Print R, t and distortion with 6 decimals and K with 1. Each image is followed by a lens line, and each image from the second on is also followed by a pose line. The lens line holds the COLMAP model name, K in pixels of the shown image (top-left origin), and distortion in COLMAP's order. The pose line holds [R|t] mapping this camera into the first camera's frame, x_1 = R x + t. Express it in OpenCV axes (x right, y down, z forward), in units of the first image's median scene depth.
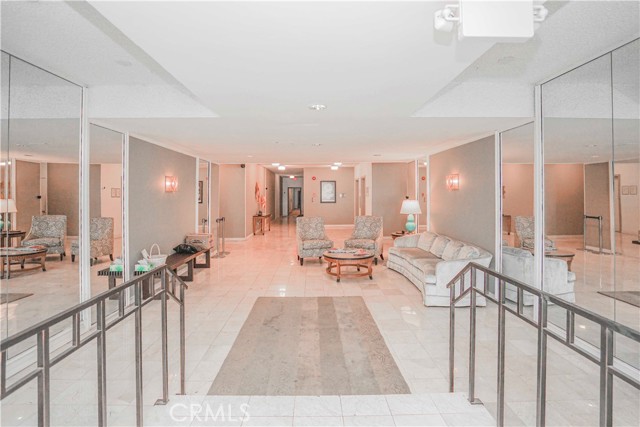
lens RADIAL K [[300.7, 0, 313.9], [0, 300.7, 192.9], [0, 0, 1]] dist [-0.055889, 0.018913]
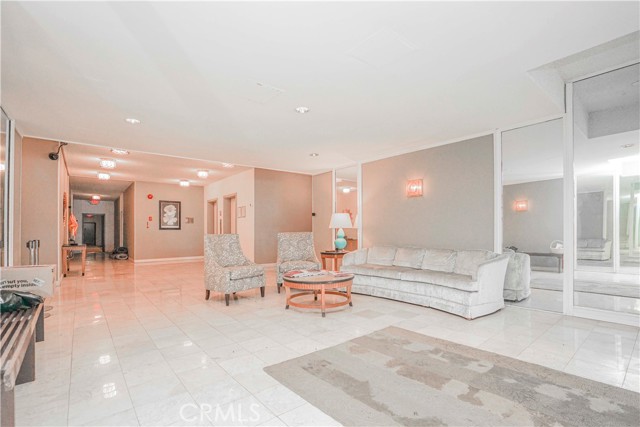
lens RADIAL K [[301.0, 0, 317.6], [0, 301.0, 220.3], [0, 0, 1]] dist [-0.056969, 0.019156]
pose [[0.779284, 0.024990, 0.626173, -0.270988], [-0.000771, 0.999242, -0.038920, 0.077561], [-0.626671, 0.029847, 0.778712, 0.349846]]
